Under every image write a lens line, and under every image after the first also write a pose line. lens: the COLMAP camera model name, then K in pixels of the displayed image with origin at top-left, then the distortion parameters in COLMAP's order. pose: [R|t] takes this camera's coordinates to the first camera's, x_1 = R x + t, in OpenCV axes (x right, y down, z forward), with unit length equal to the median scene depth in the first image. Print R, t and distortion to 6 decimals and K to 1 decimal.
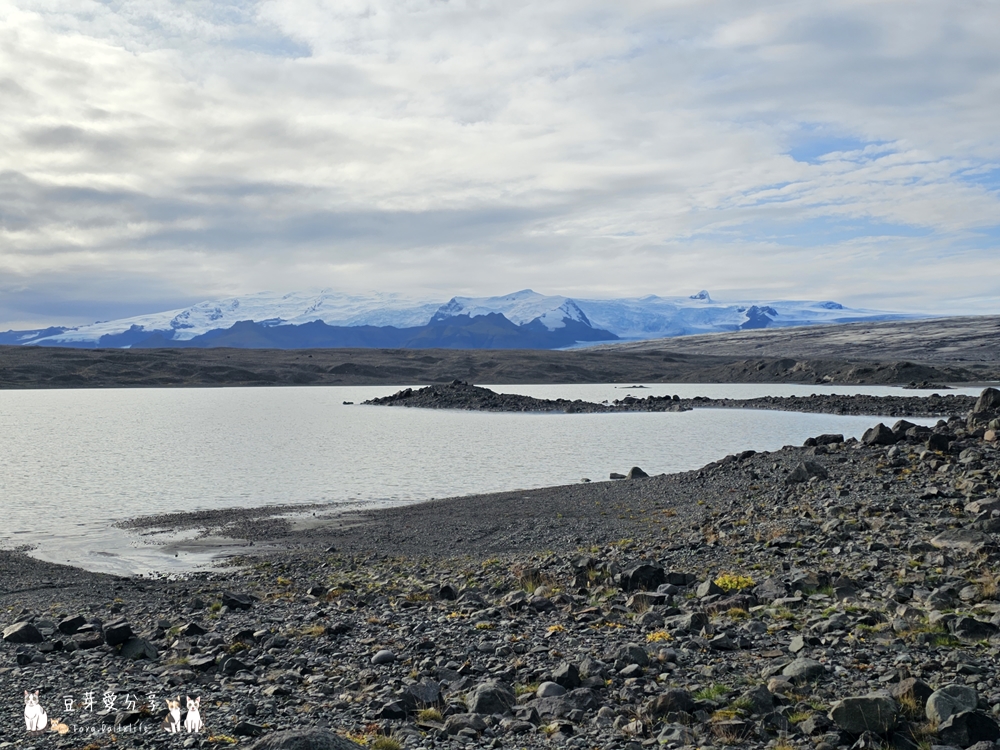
lens RADIAL K [[1013.2, 0, 500.0], [0, 1013.2, 375.0], [0, 0, 1]] dist [0.136281, -0.269412]
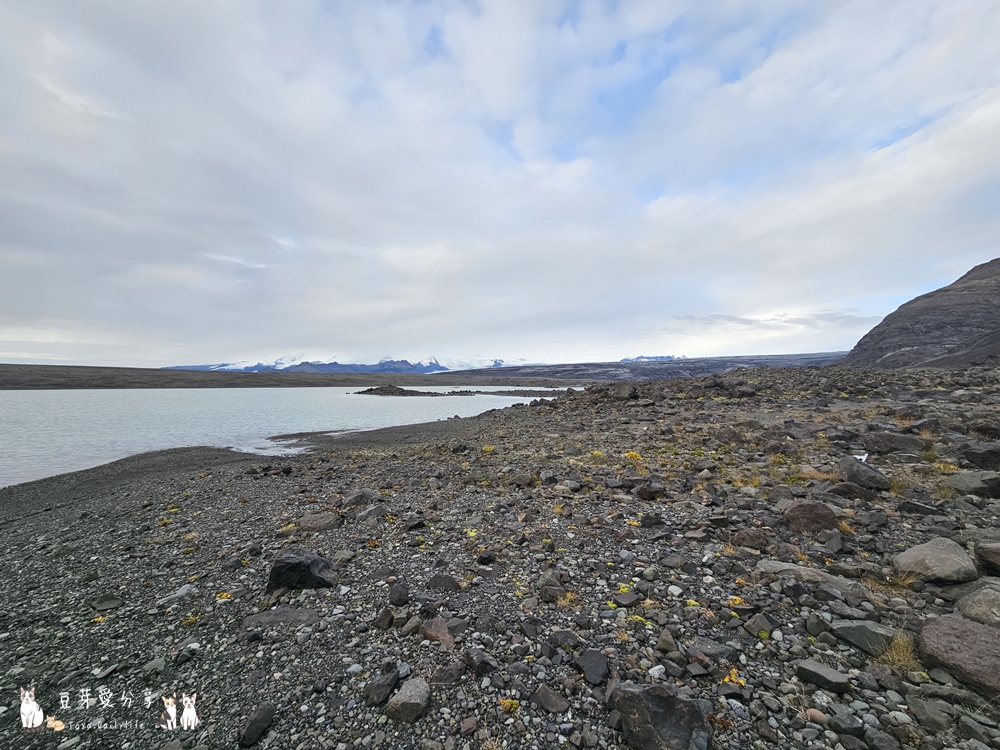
lens RADIAL K [[405.5, 0, 500.0], [0, 405.5, 375.0], [0, 0, 1]] dist [0.001018, -0.000121]
pose [[0.968740, 0.008129, 0.247946, -0.031297], [-0.003518, 0.999813, -0.019034, -0.001868], [-0.248054, 0.017567, 0.968587, -0.146531]]
